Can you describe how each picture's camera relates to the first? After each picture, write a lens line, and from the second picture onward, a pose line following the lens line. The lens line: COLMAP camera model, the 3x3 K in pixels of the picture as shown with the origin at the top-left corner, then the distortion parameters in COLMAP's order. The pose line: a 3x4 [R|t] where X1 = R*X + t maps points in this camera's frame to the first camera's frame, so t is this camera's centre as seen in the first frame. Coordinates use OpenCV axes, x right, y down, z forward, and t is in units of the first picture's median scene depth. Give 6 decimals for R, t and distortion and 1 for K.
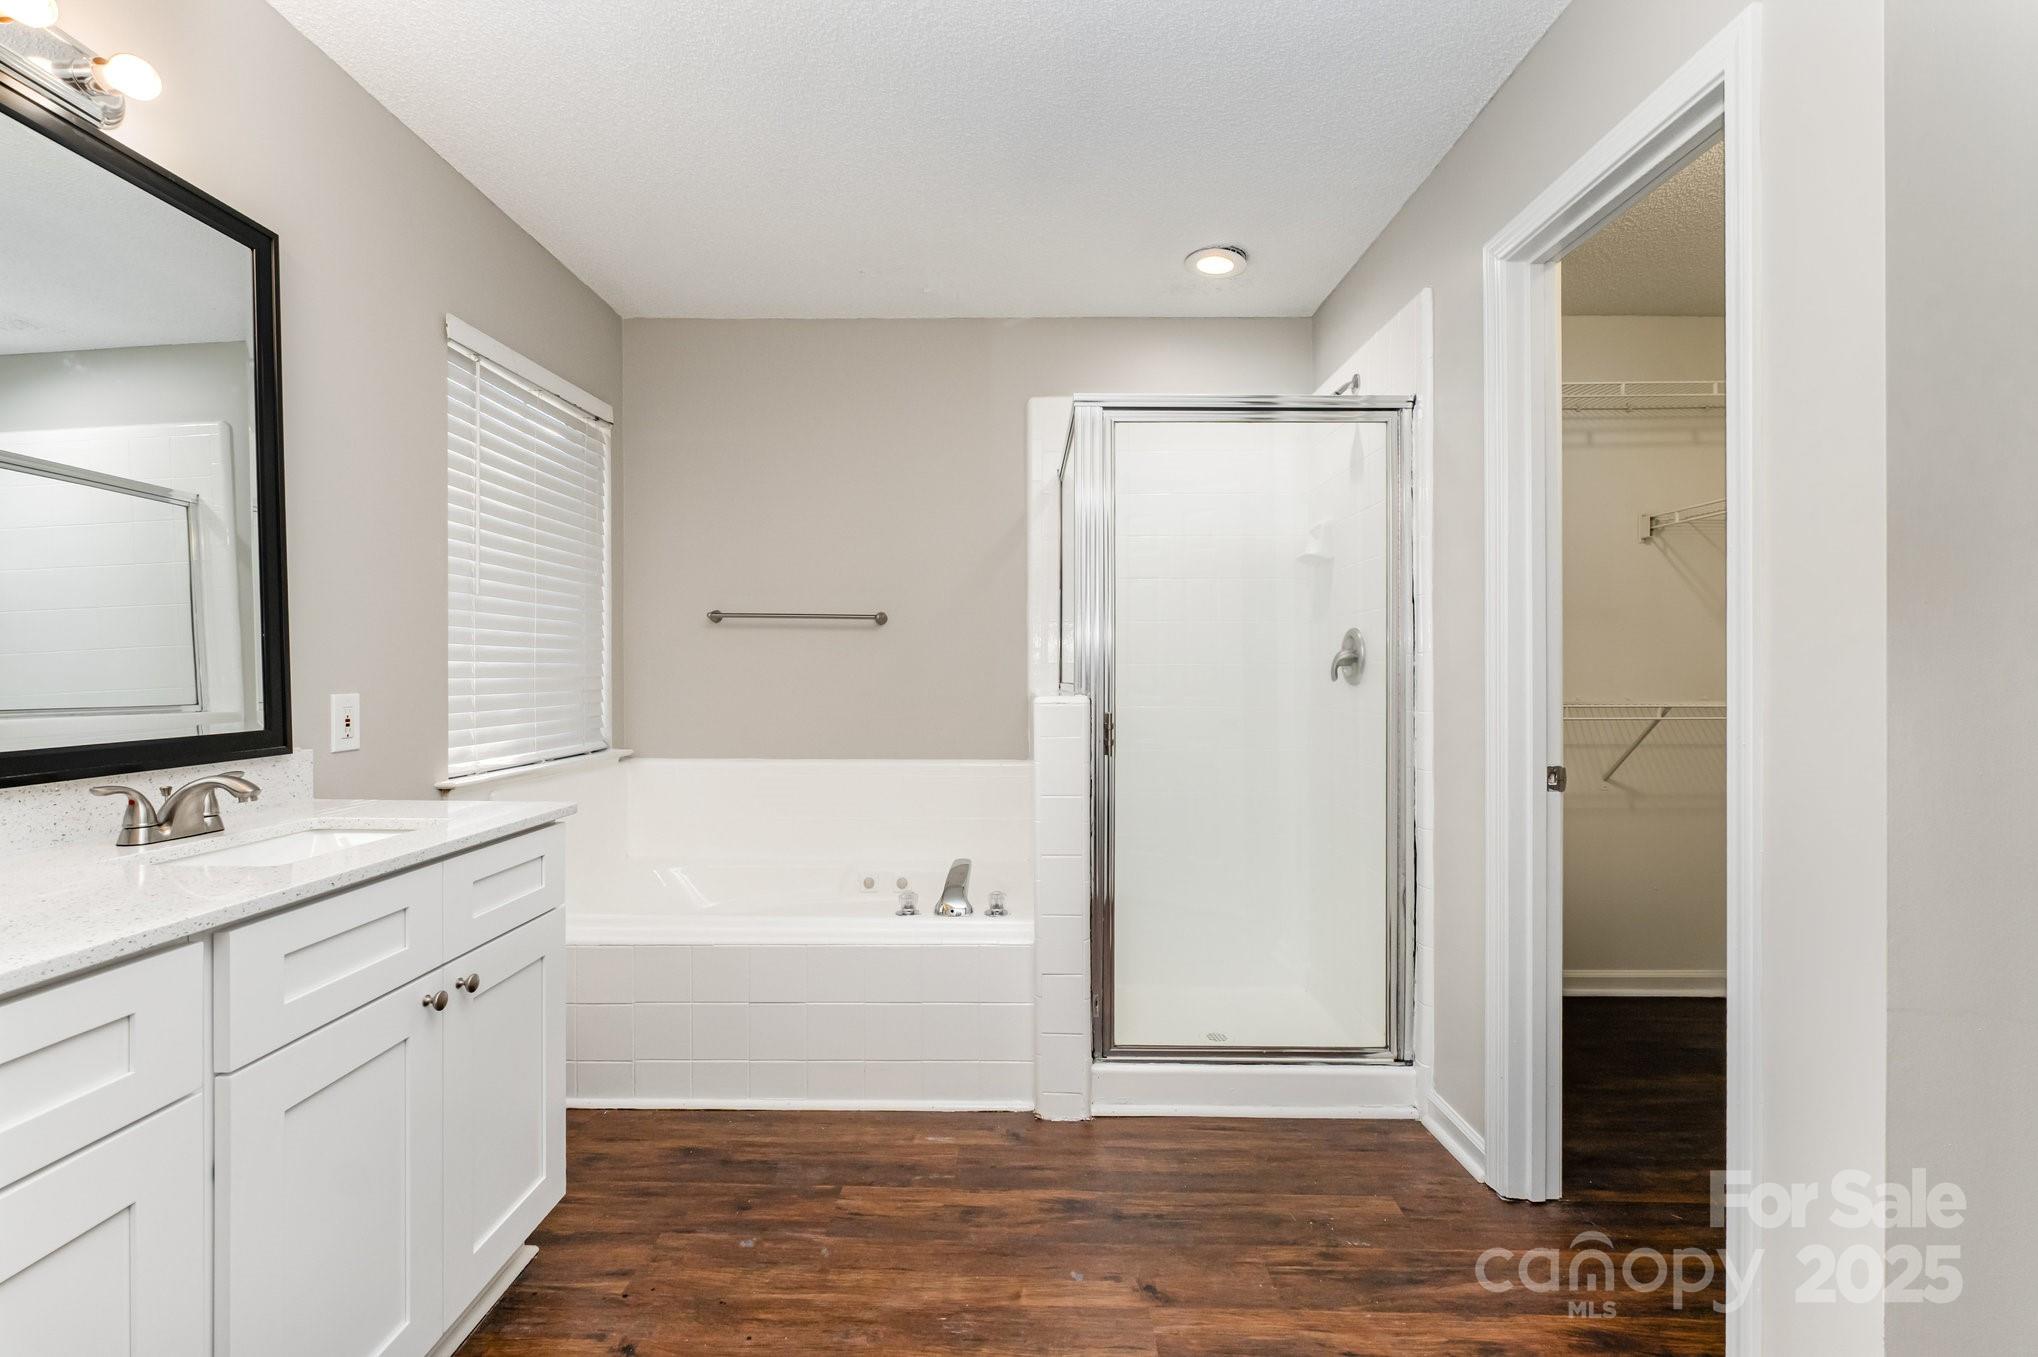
lens RADIAL K [[890.5, 0, 978.0], [0, 890.5, 683.2], [0, 0, 1]] dist [-0.007086, 0.000608]
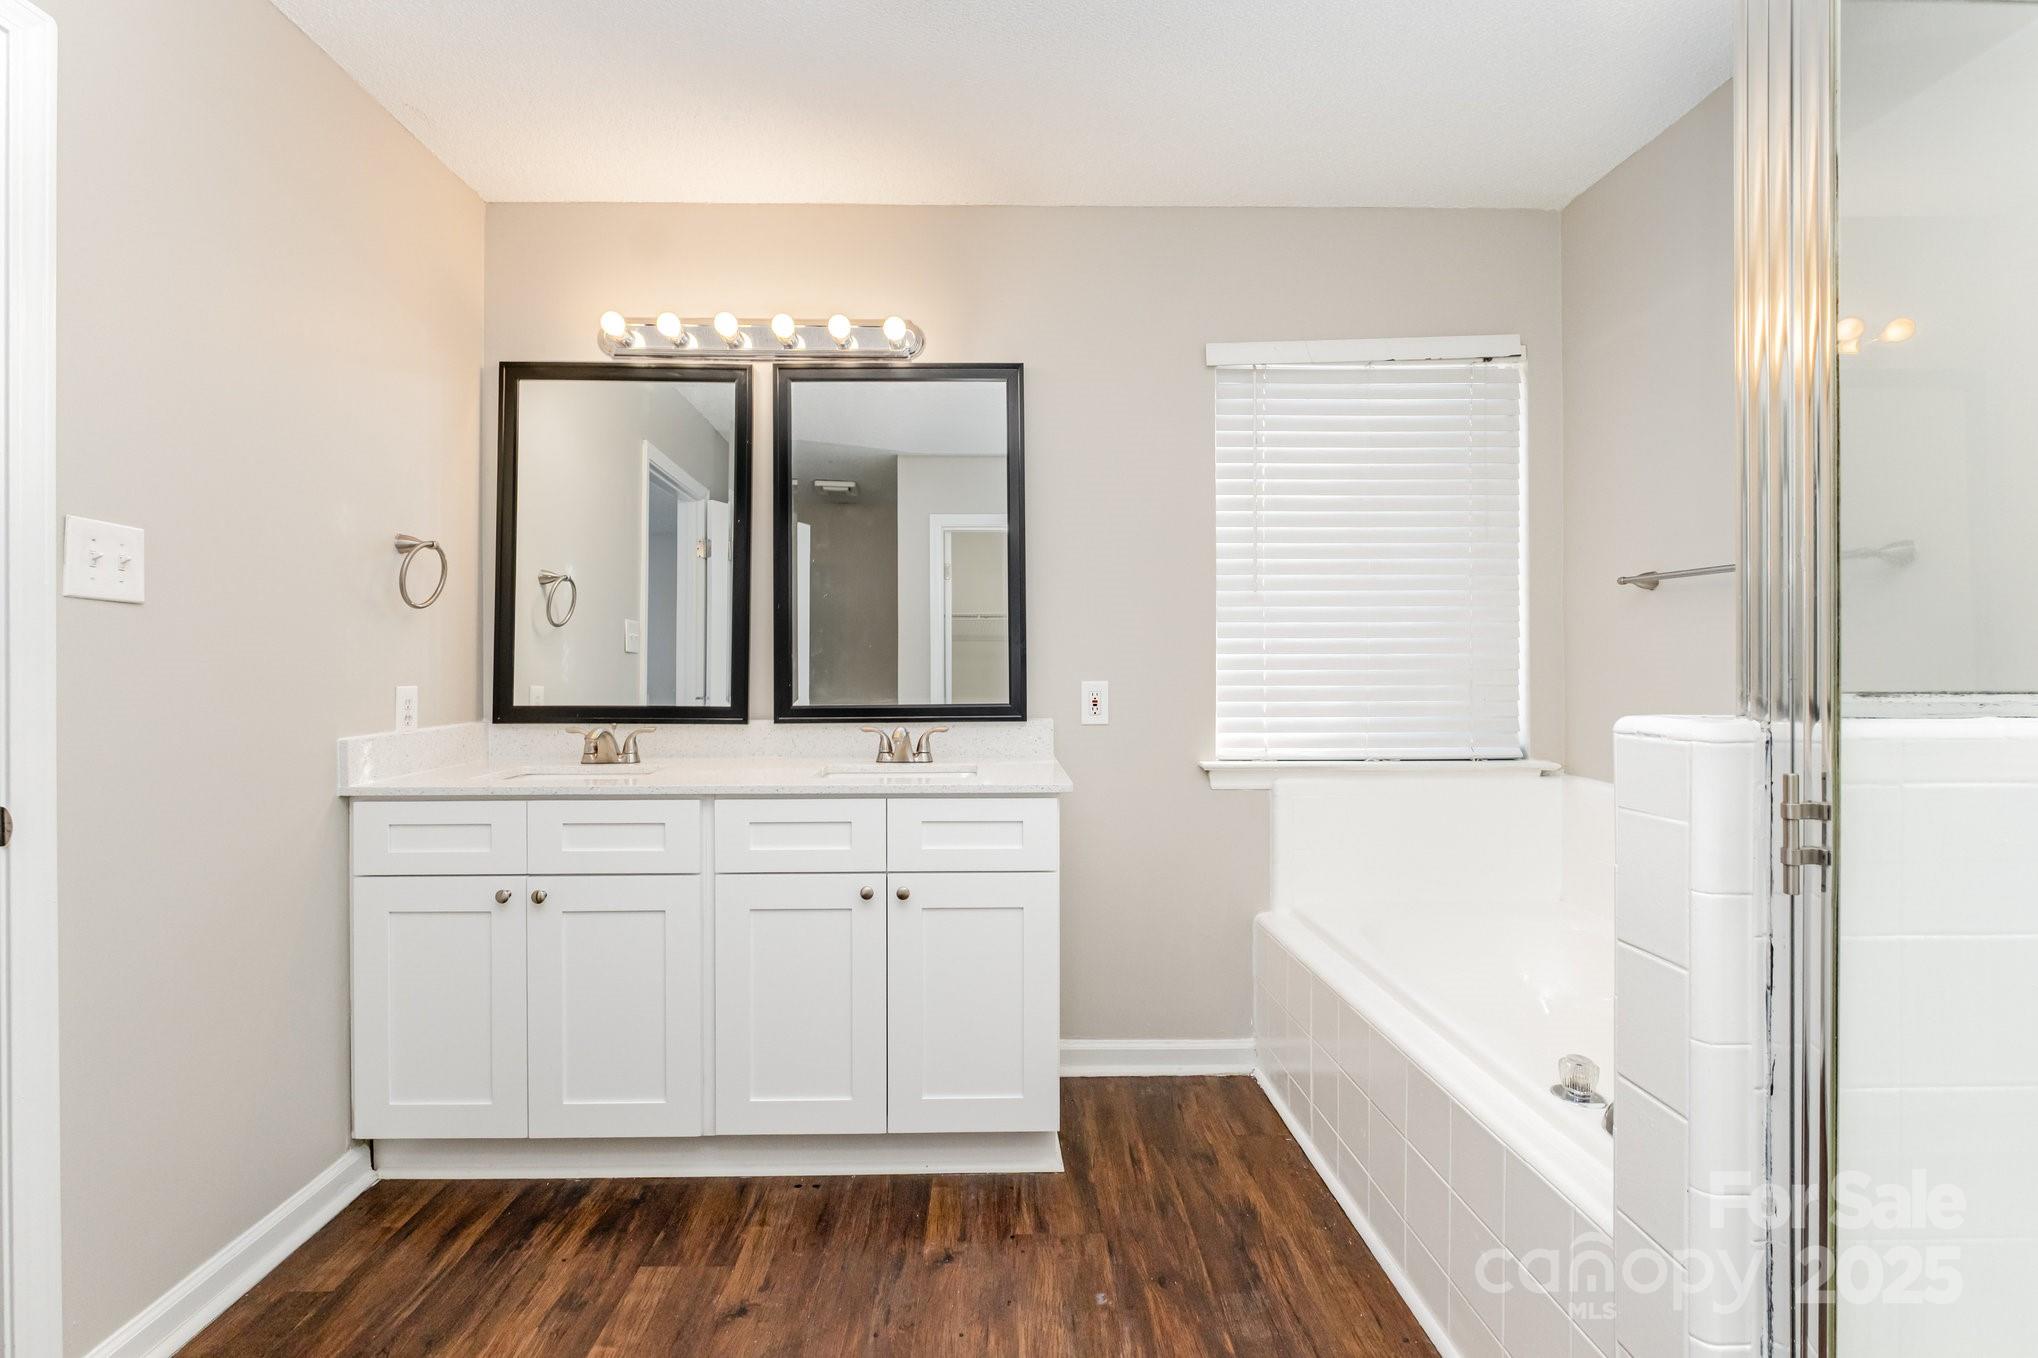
lens RADIAL K [[890.5, 0, 1017.9], [0, 890.5, 675.9], [0, 0, 1]] dist [-0.007086, 0.000608]
pose [[0.064832, 0.006026, -0.997878, 0.582256], [-0.010412, 0.999931, 0.005362, -0.001528], [0.997842, 0.010042, 0.064890, 0.792721]]
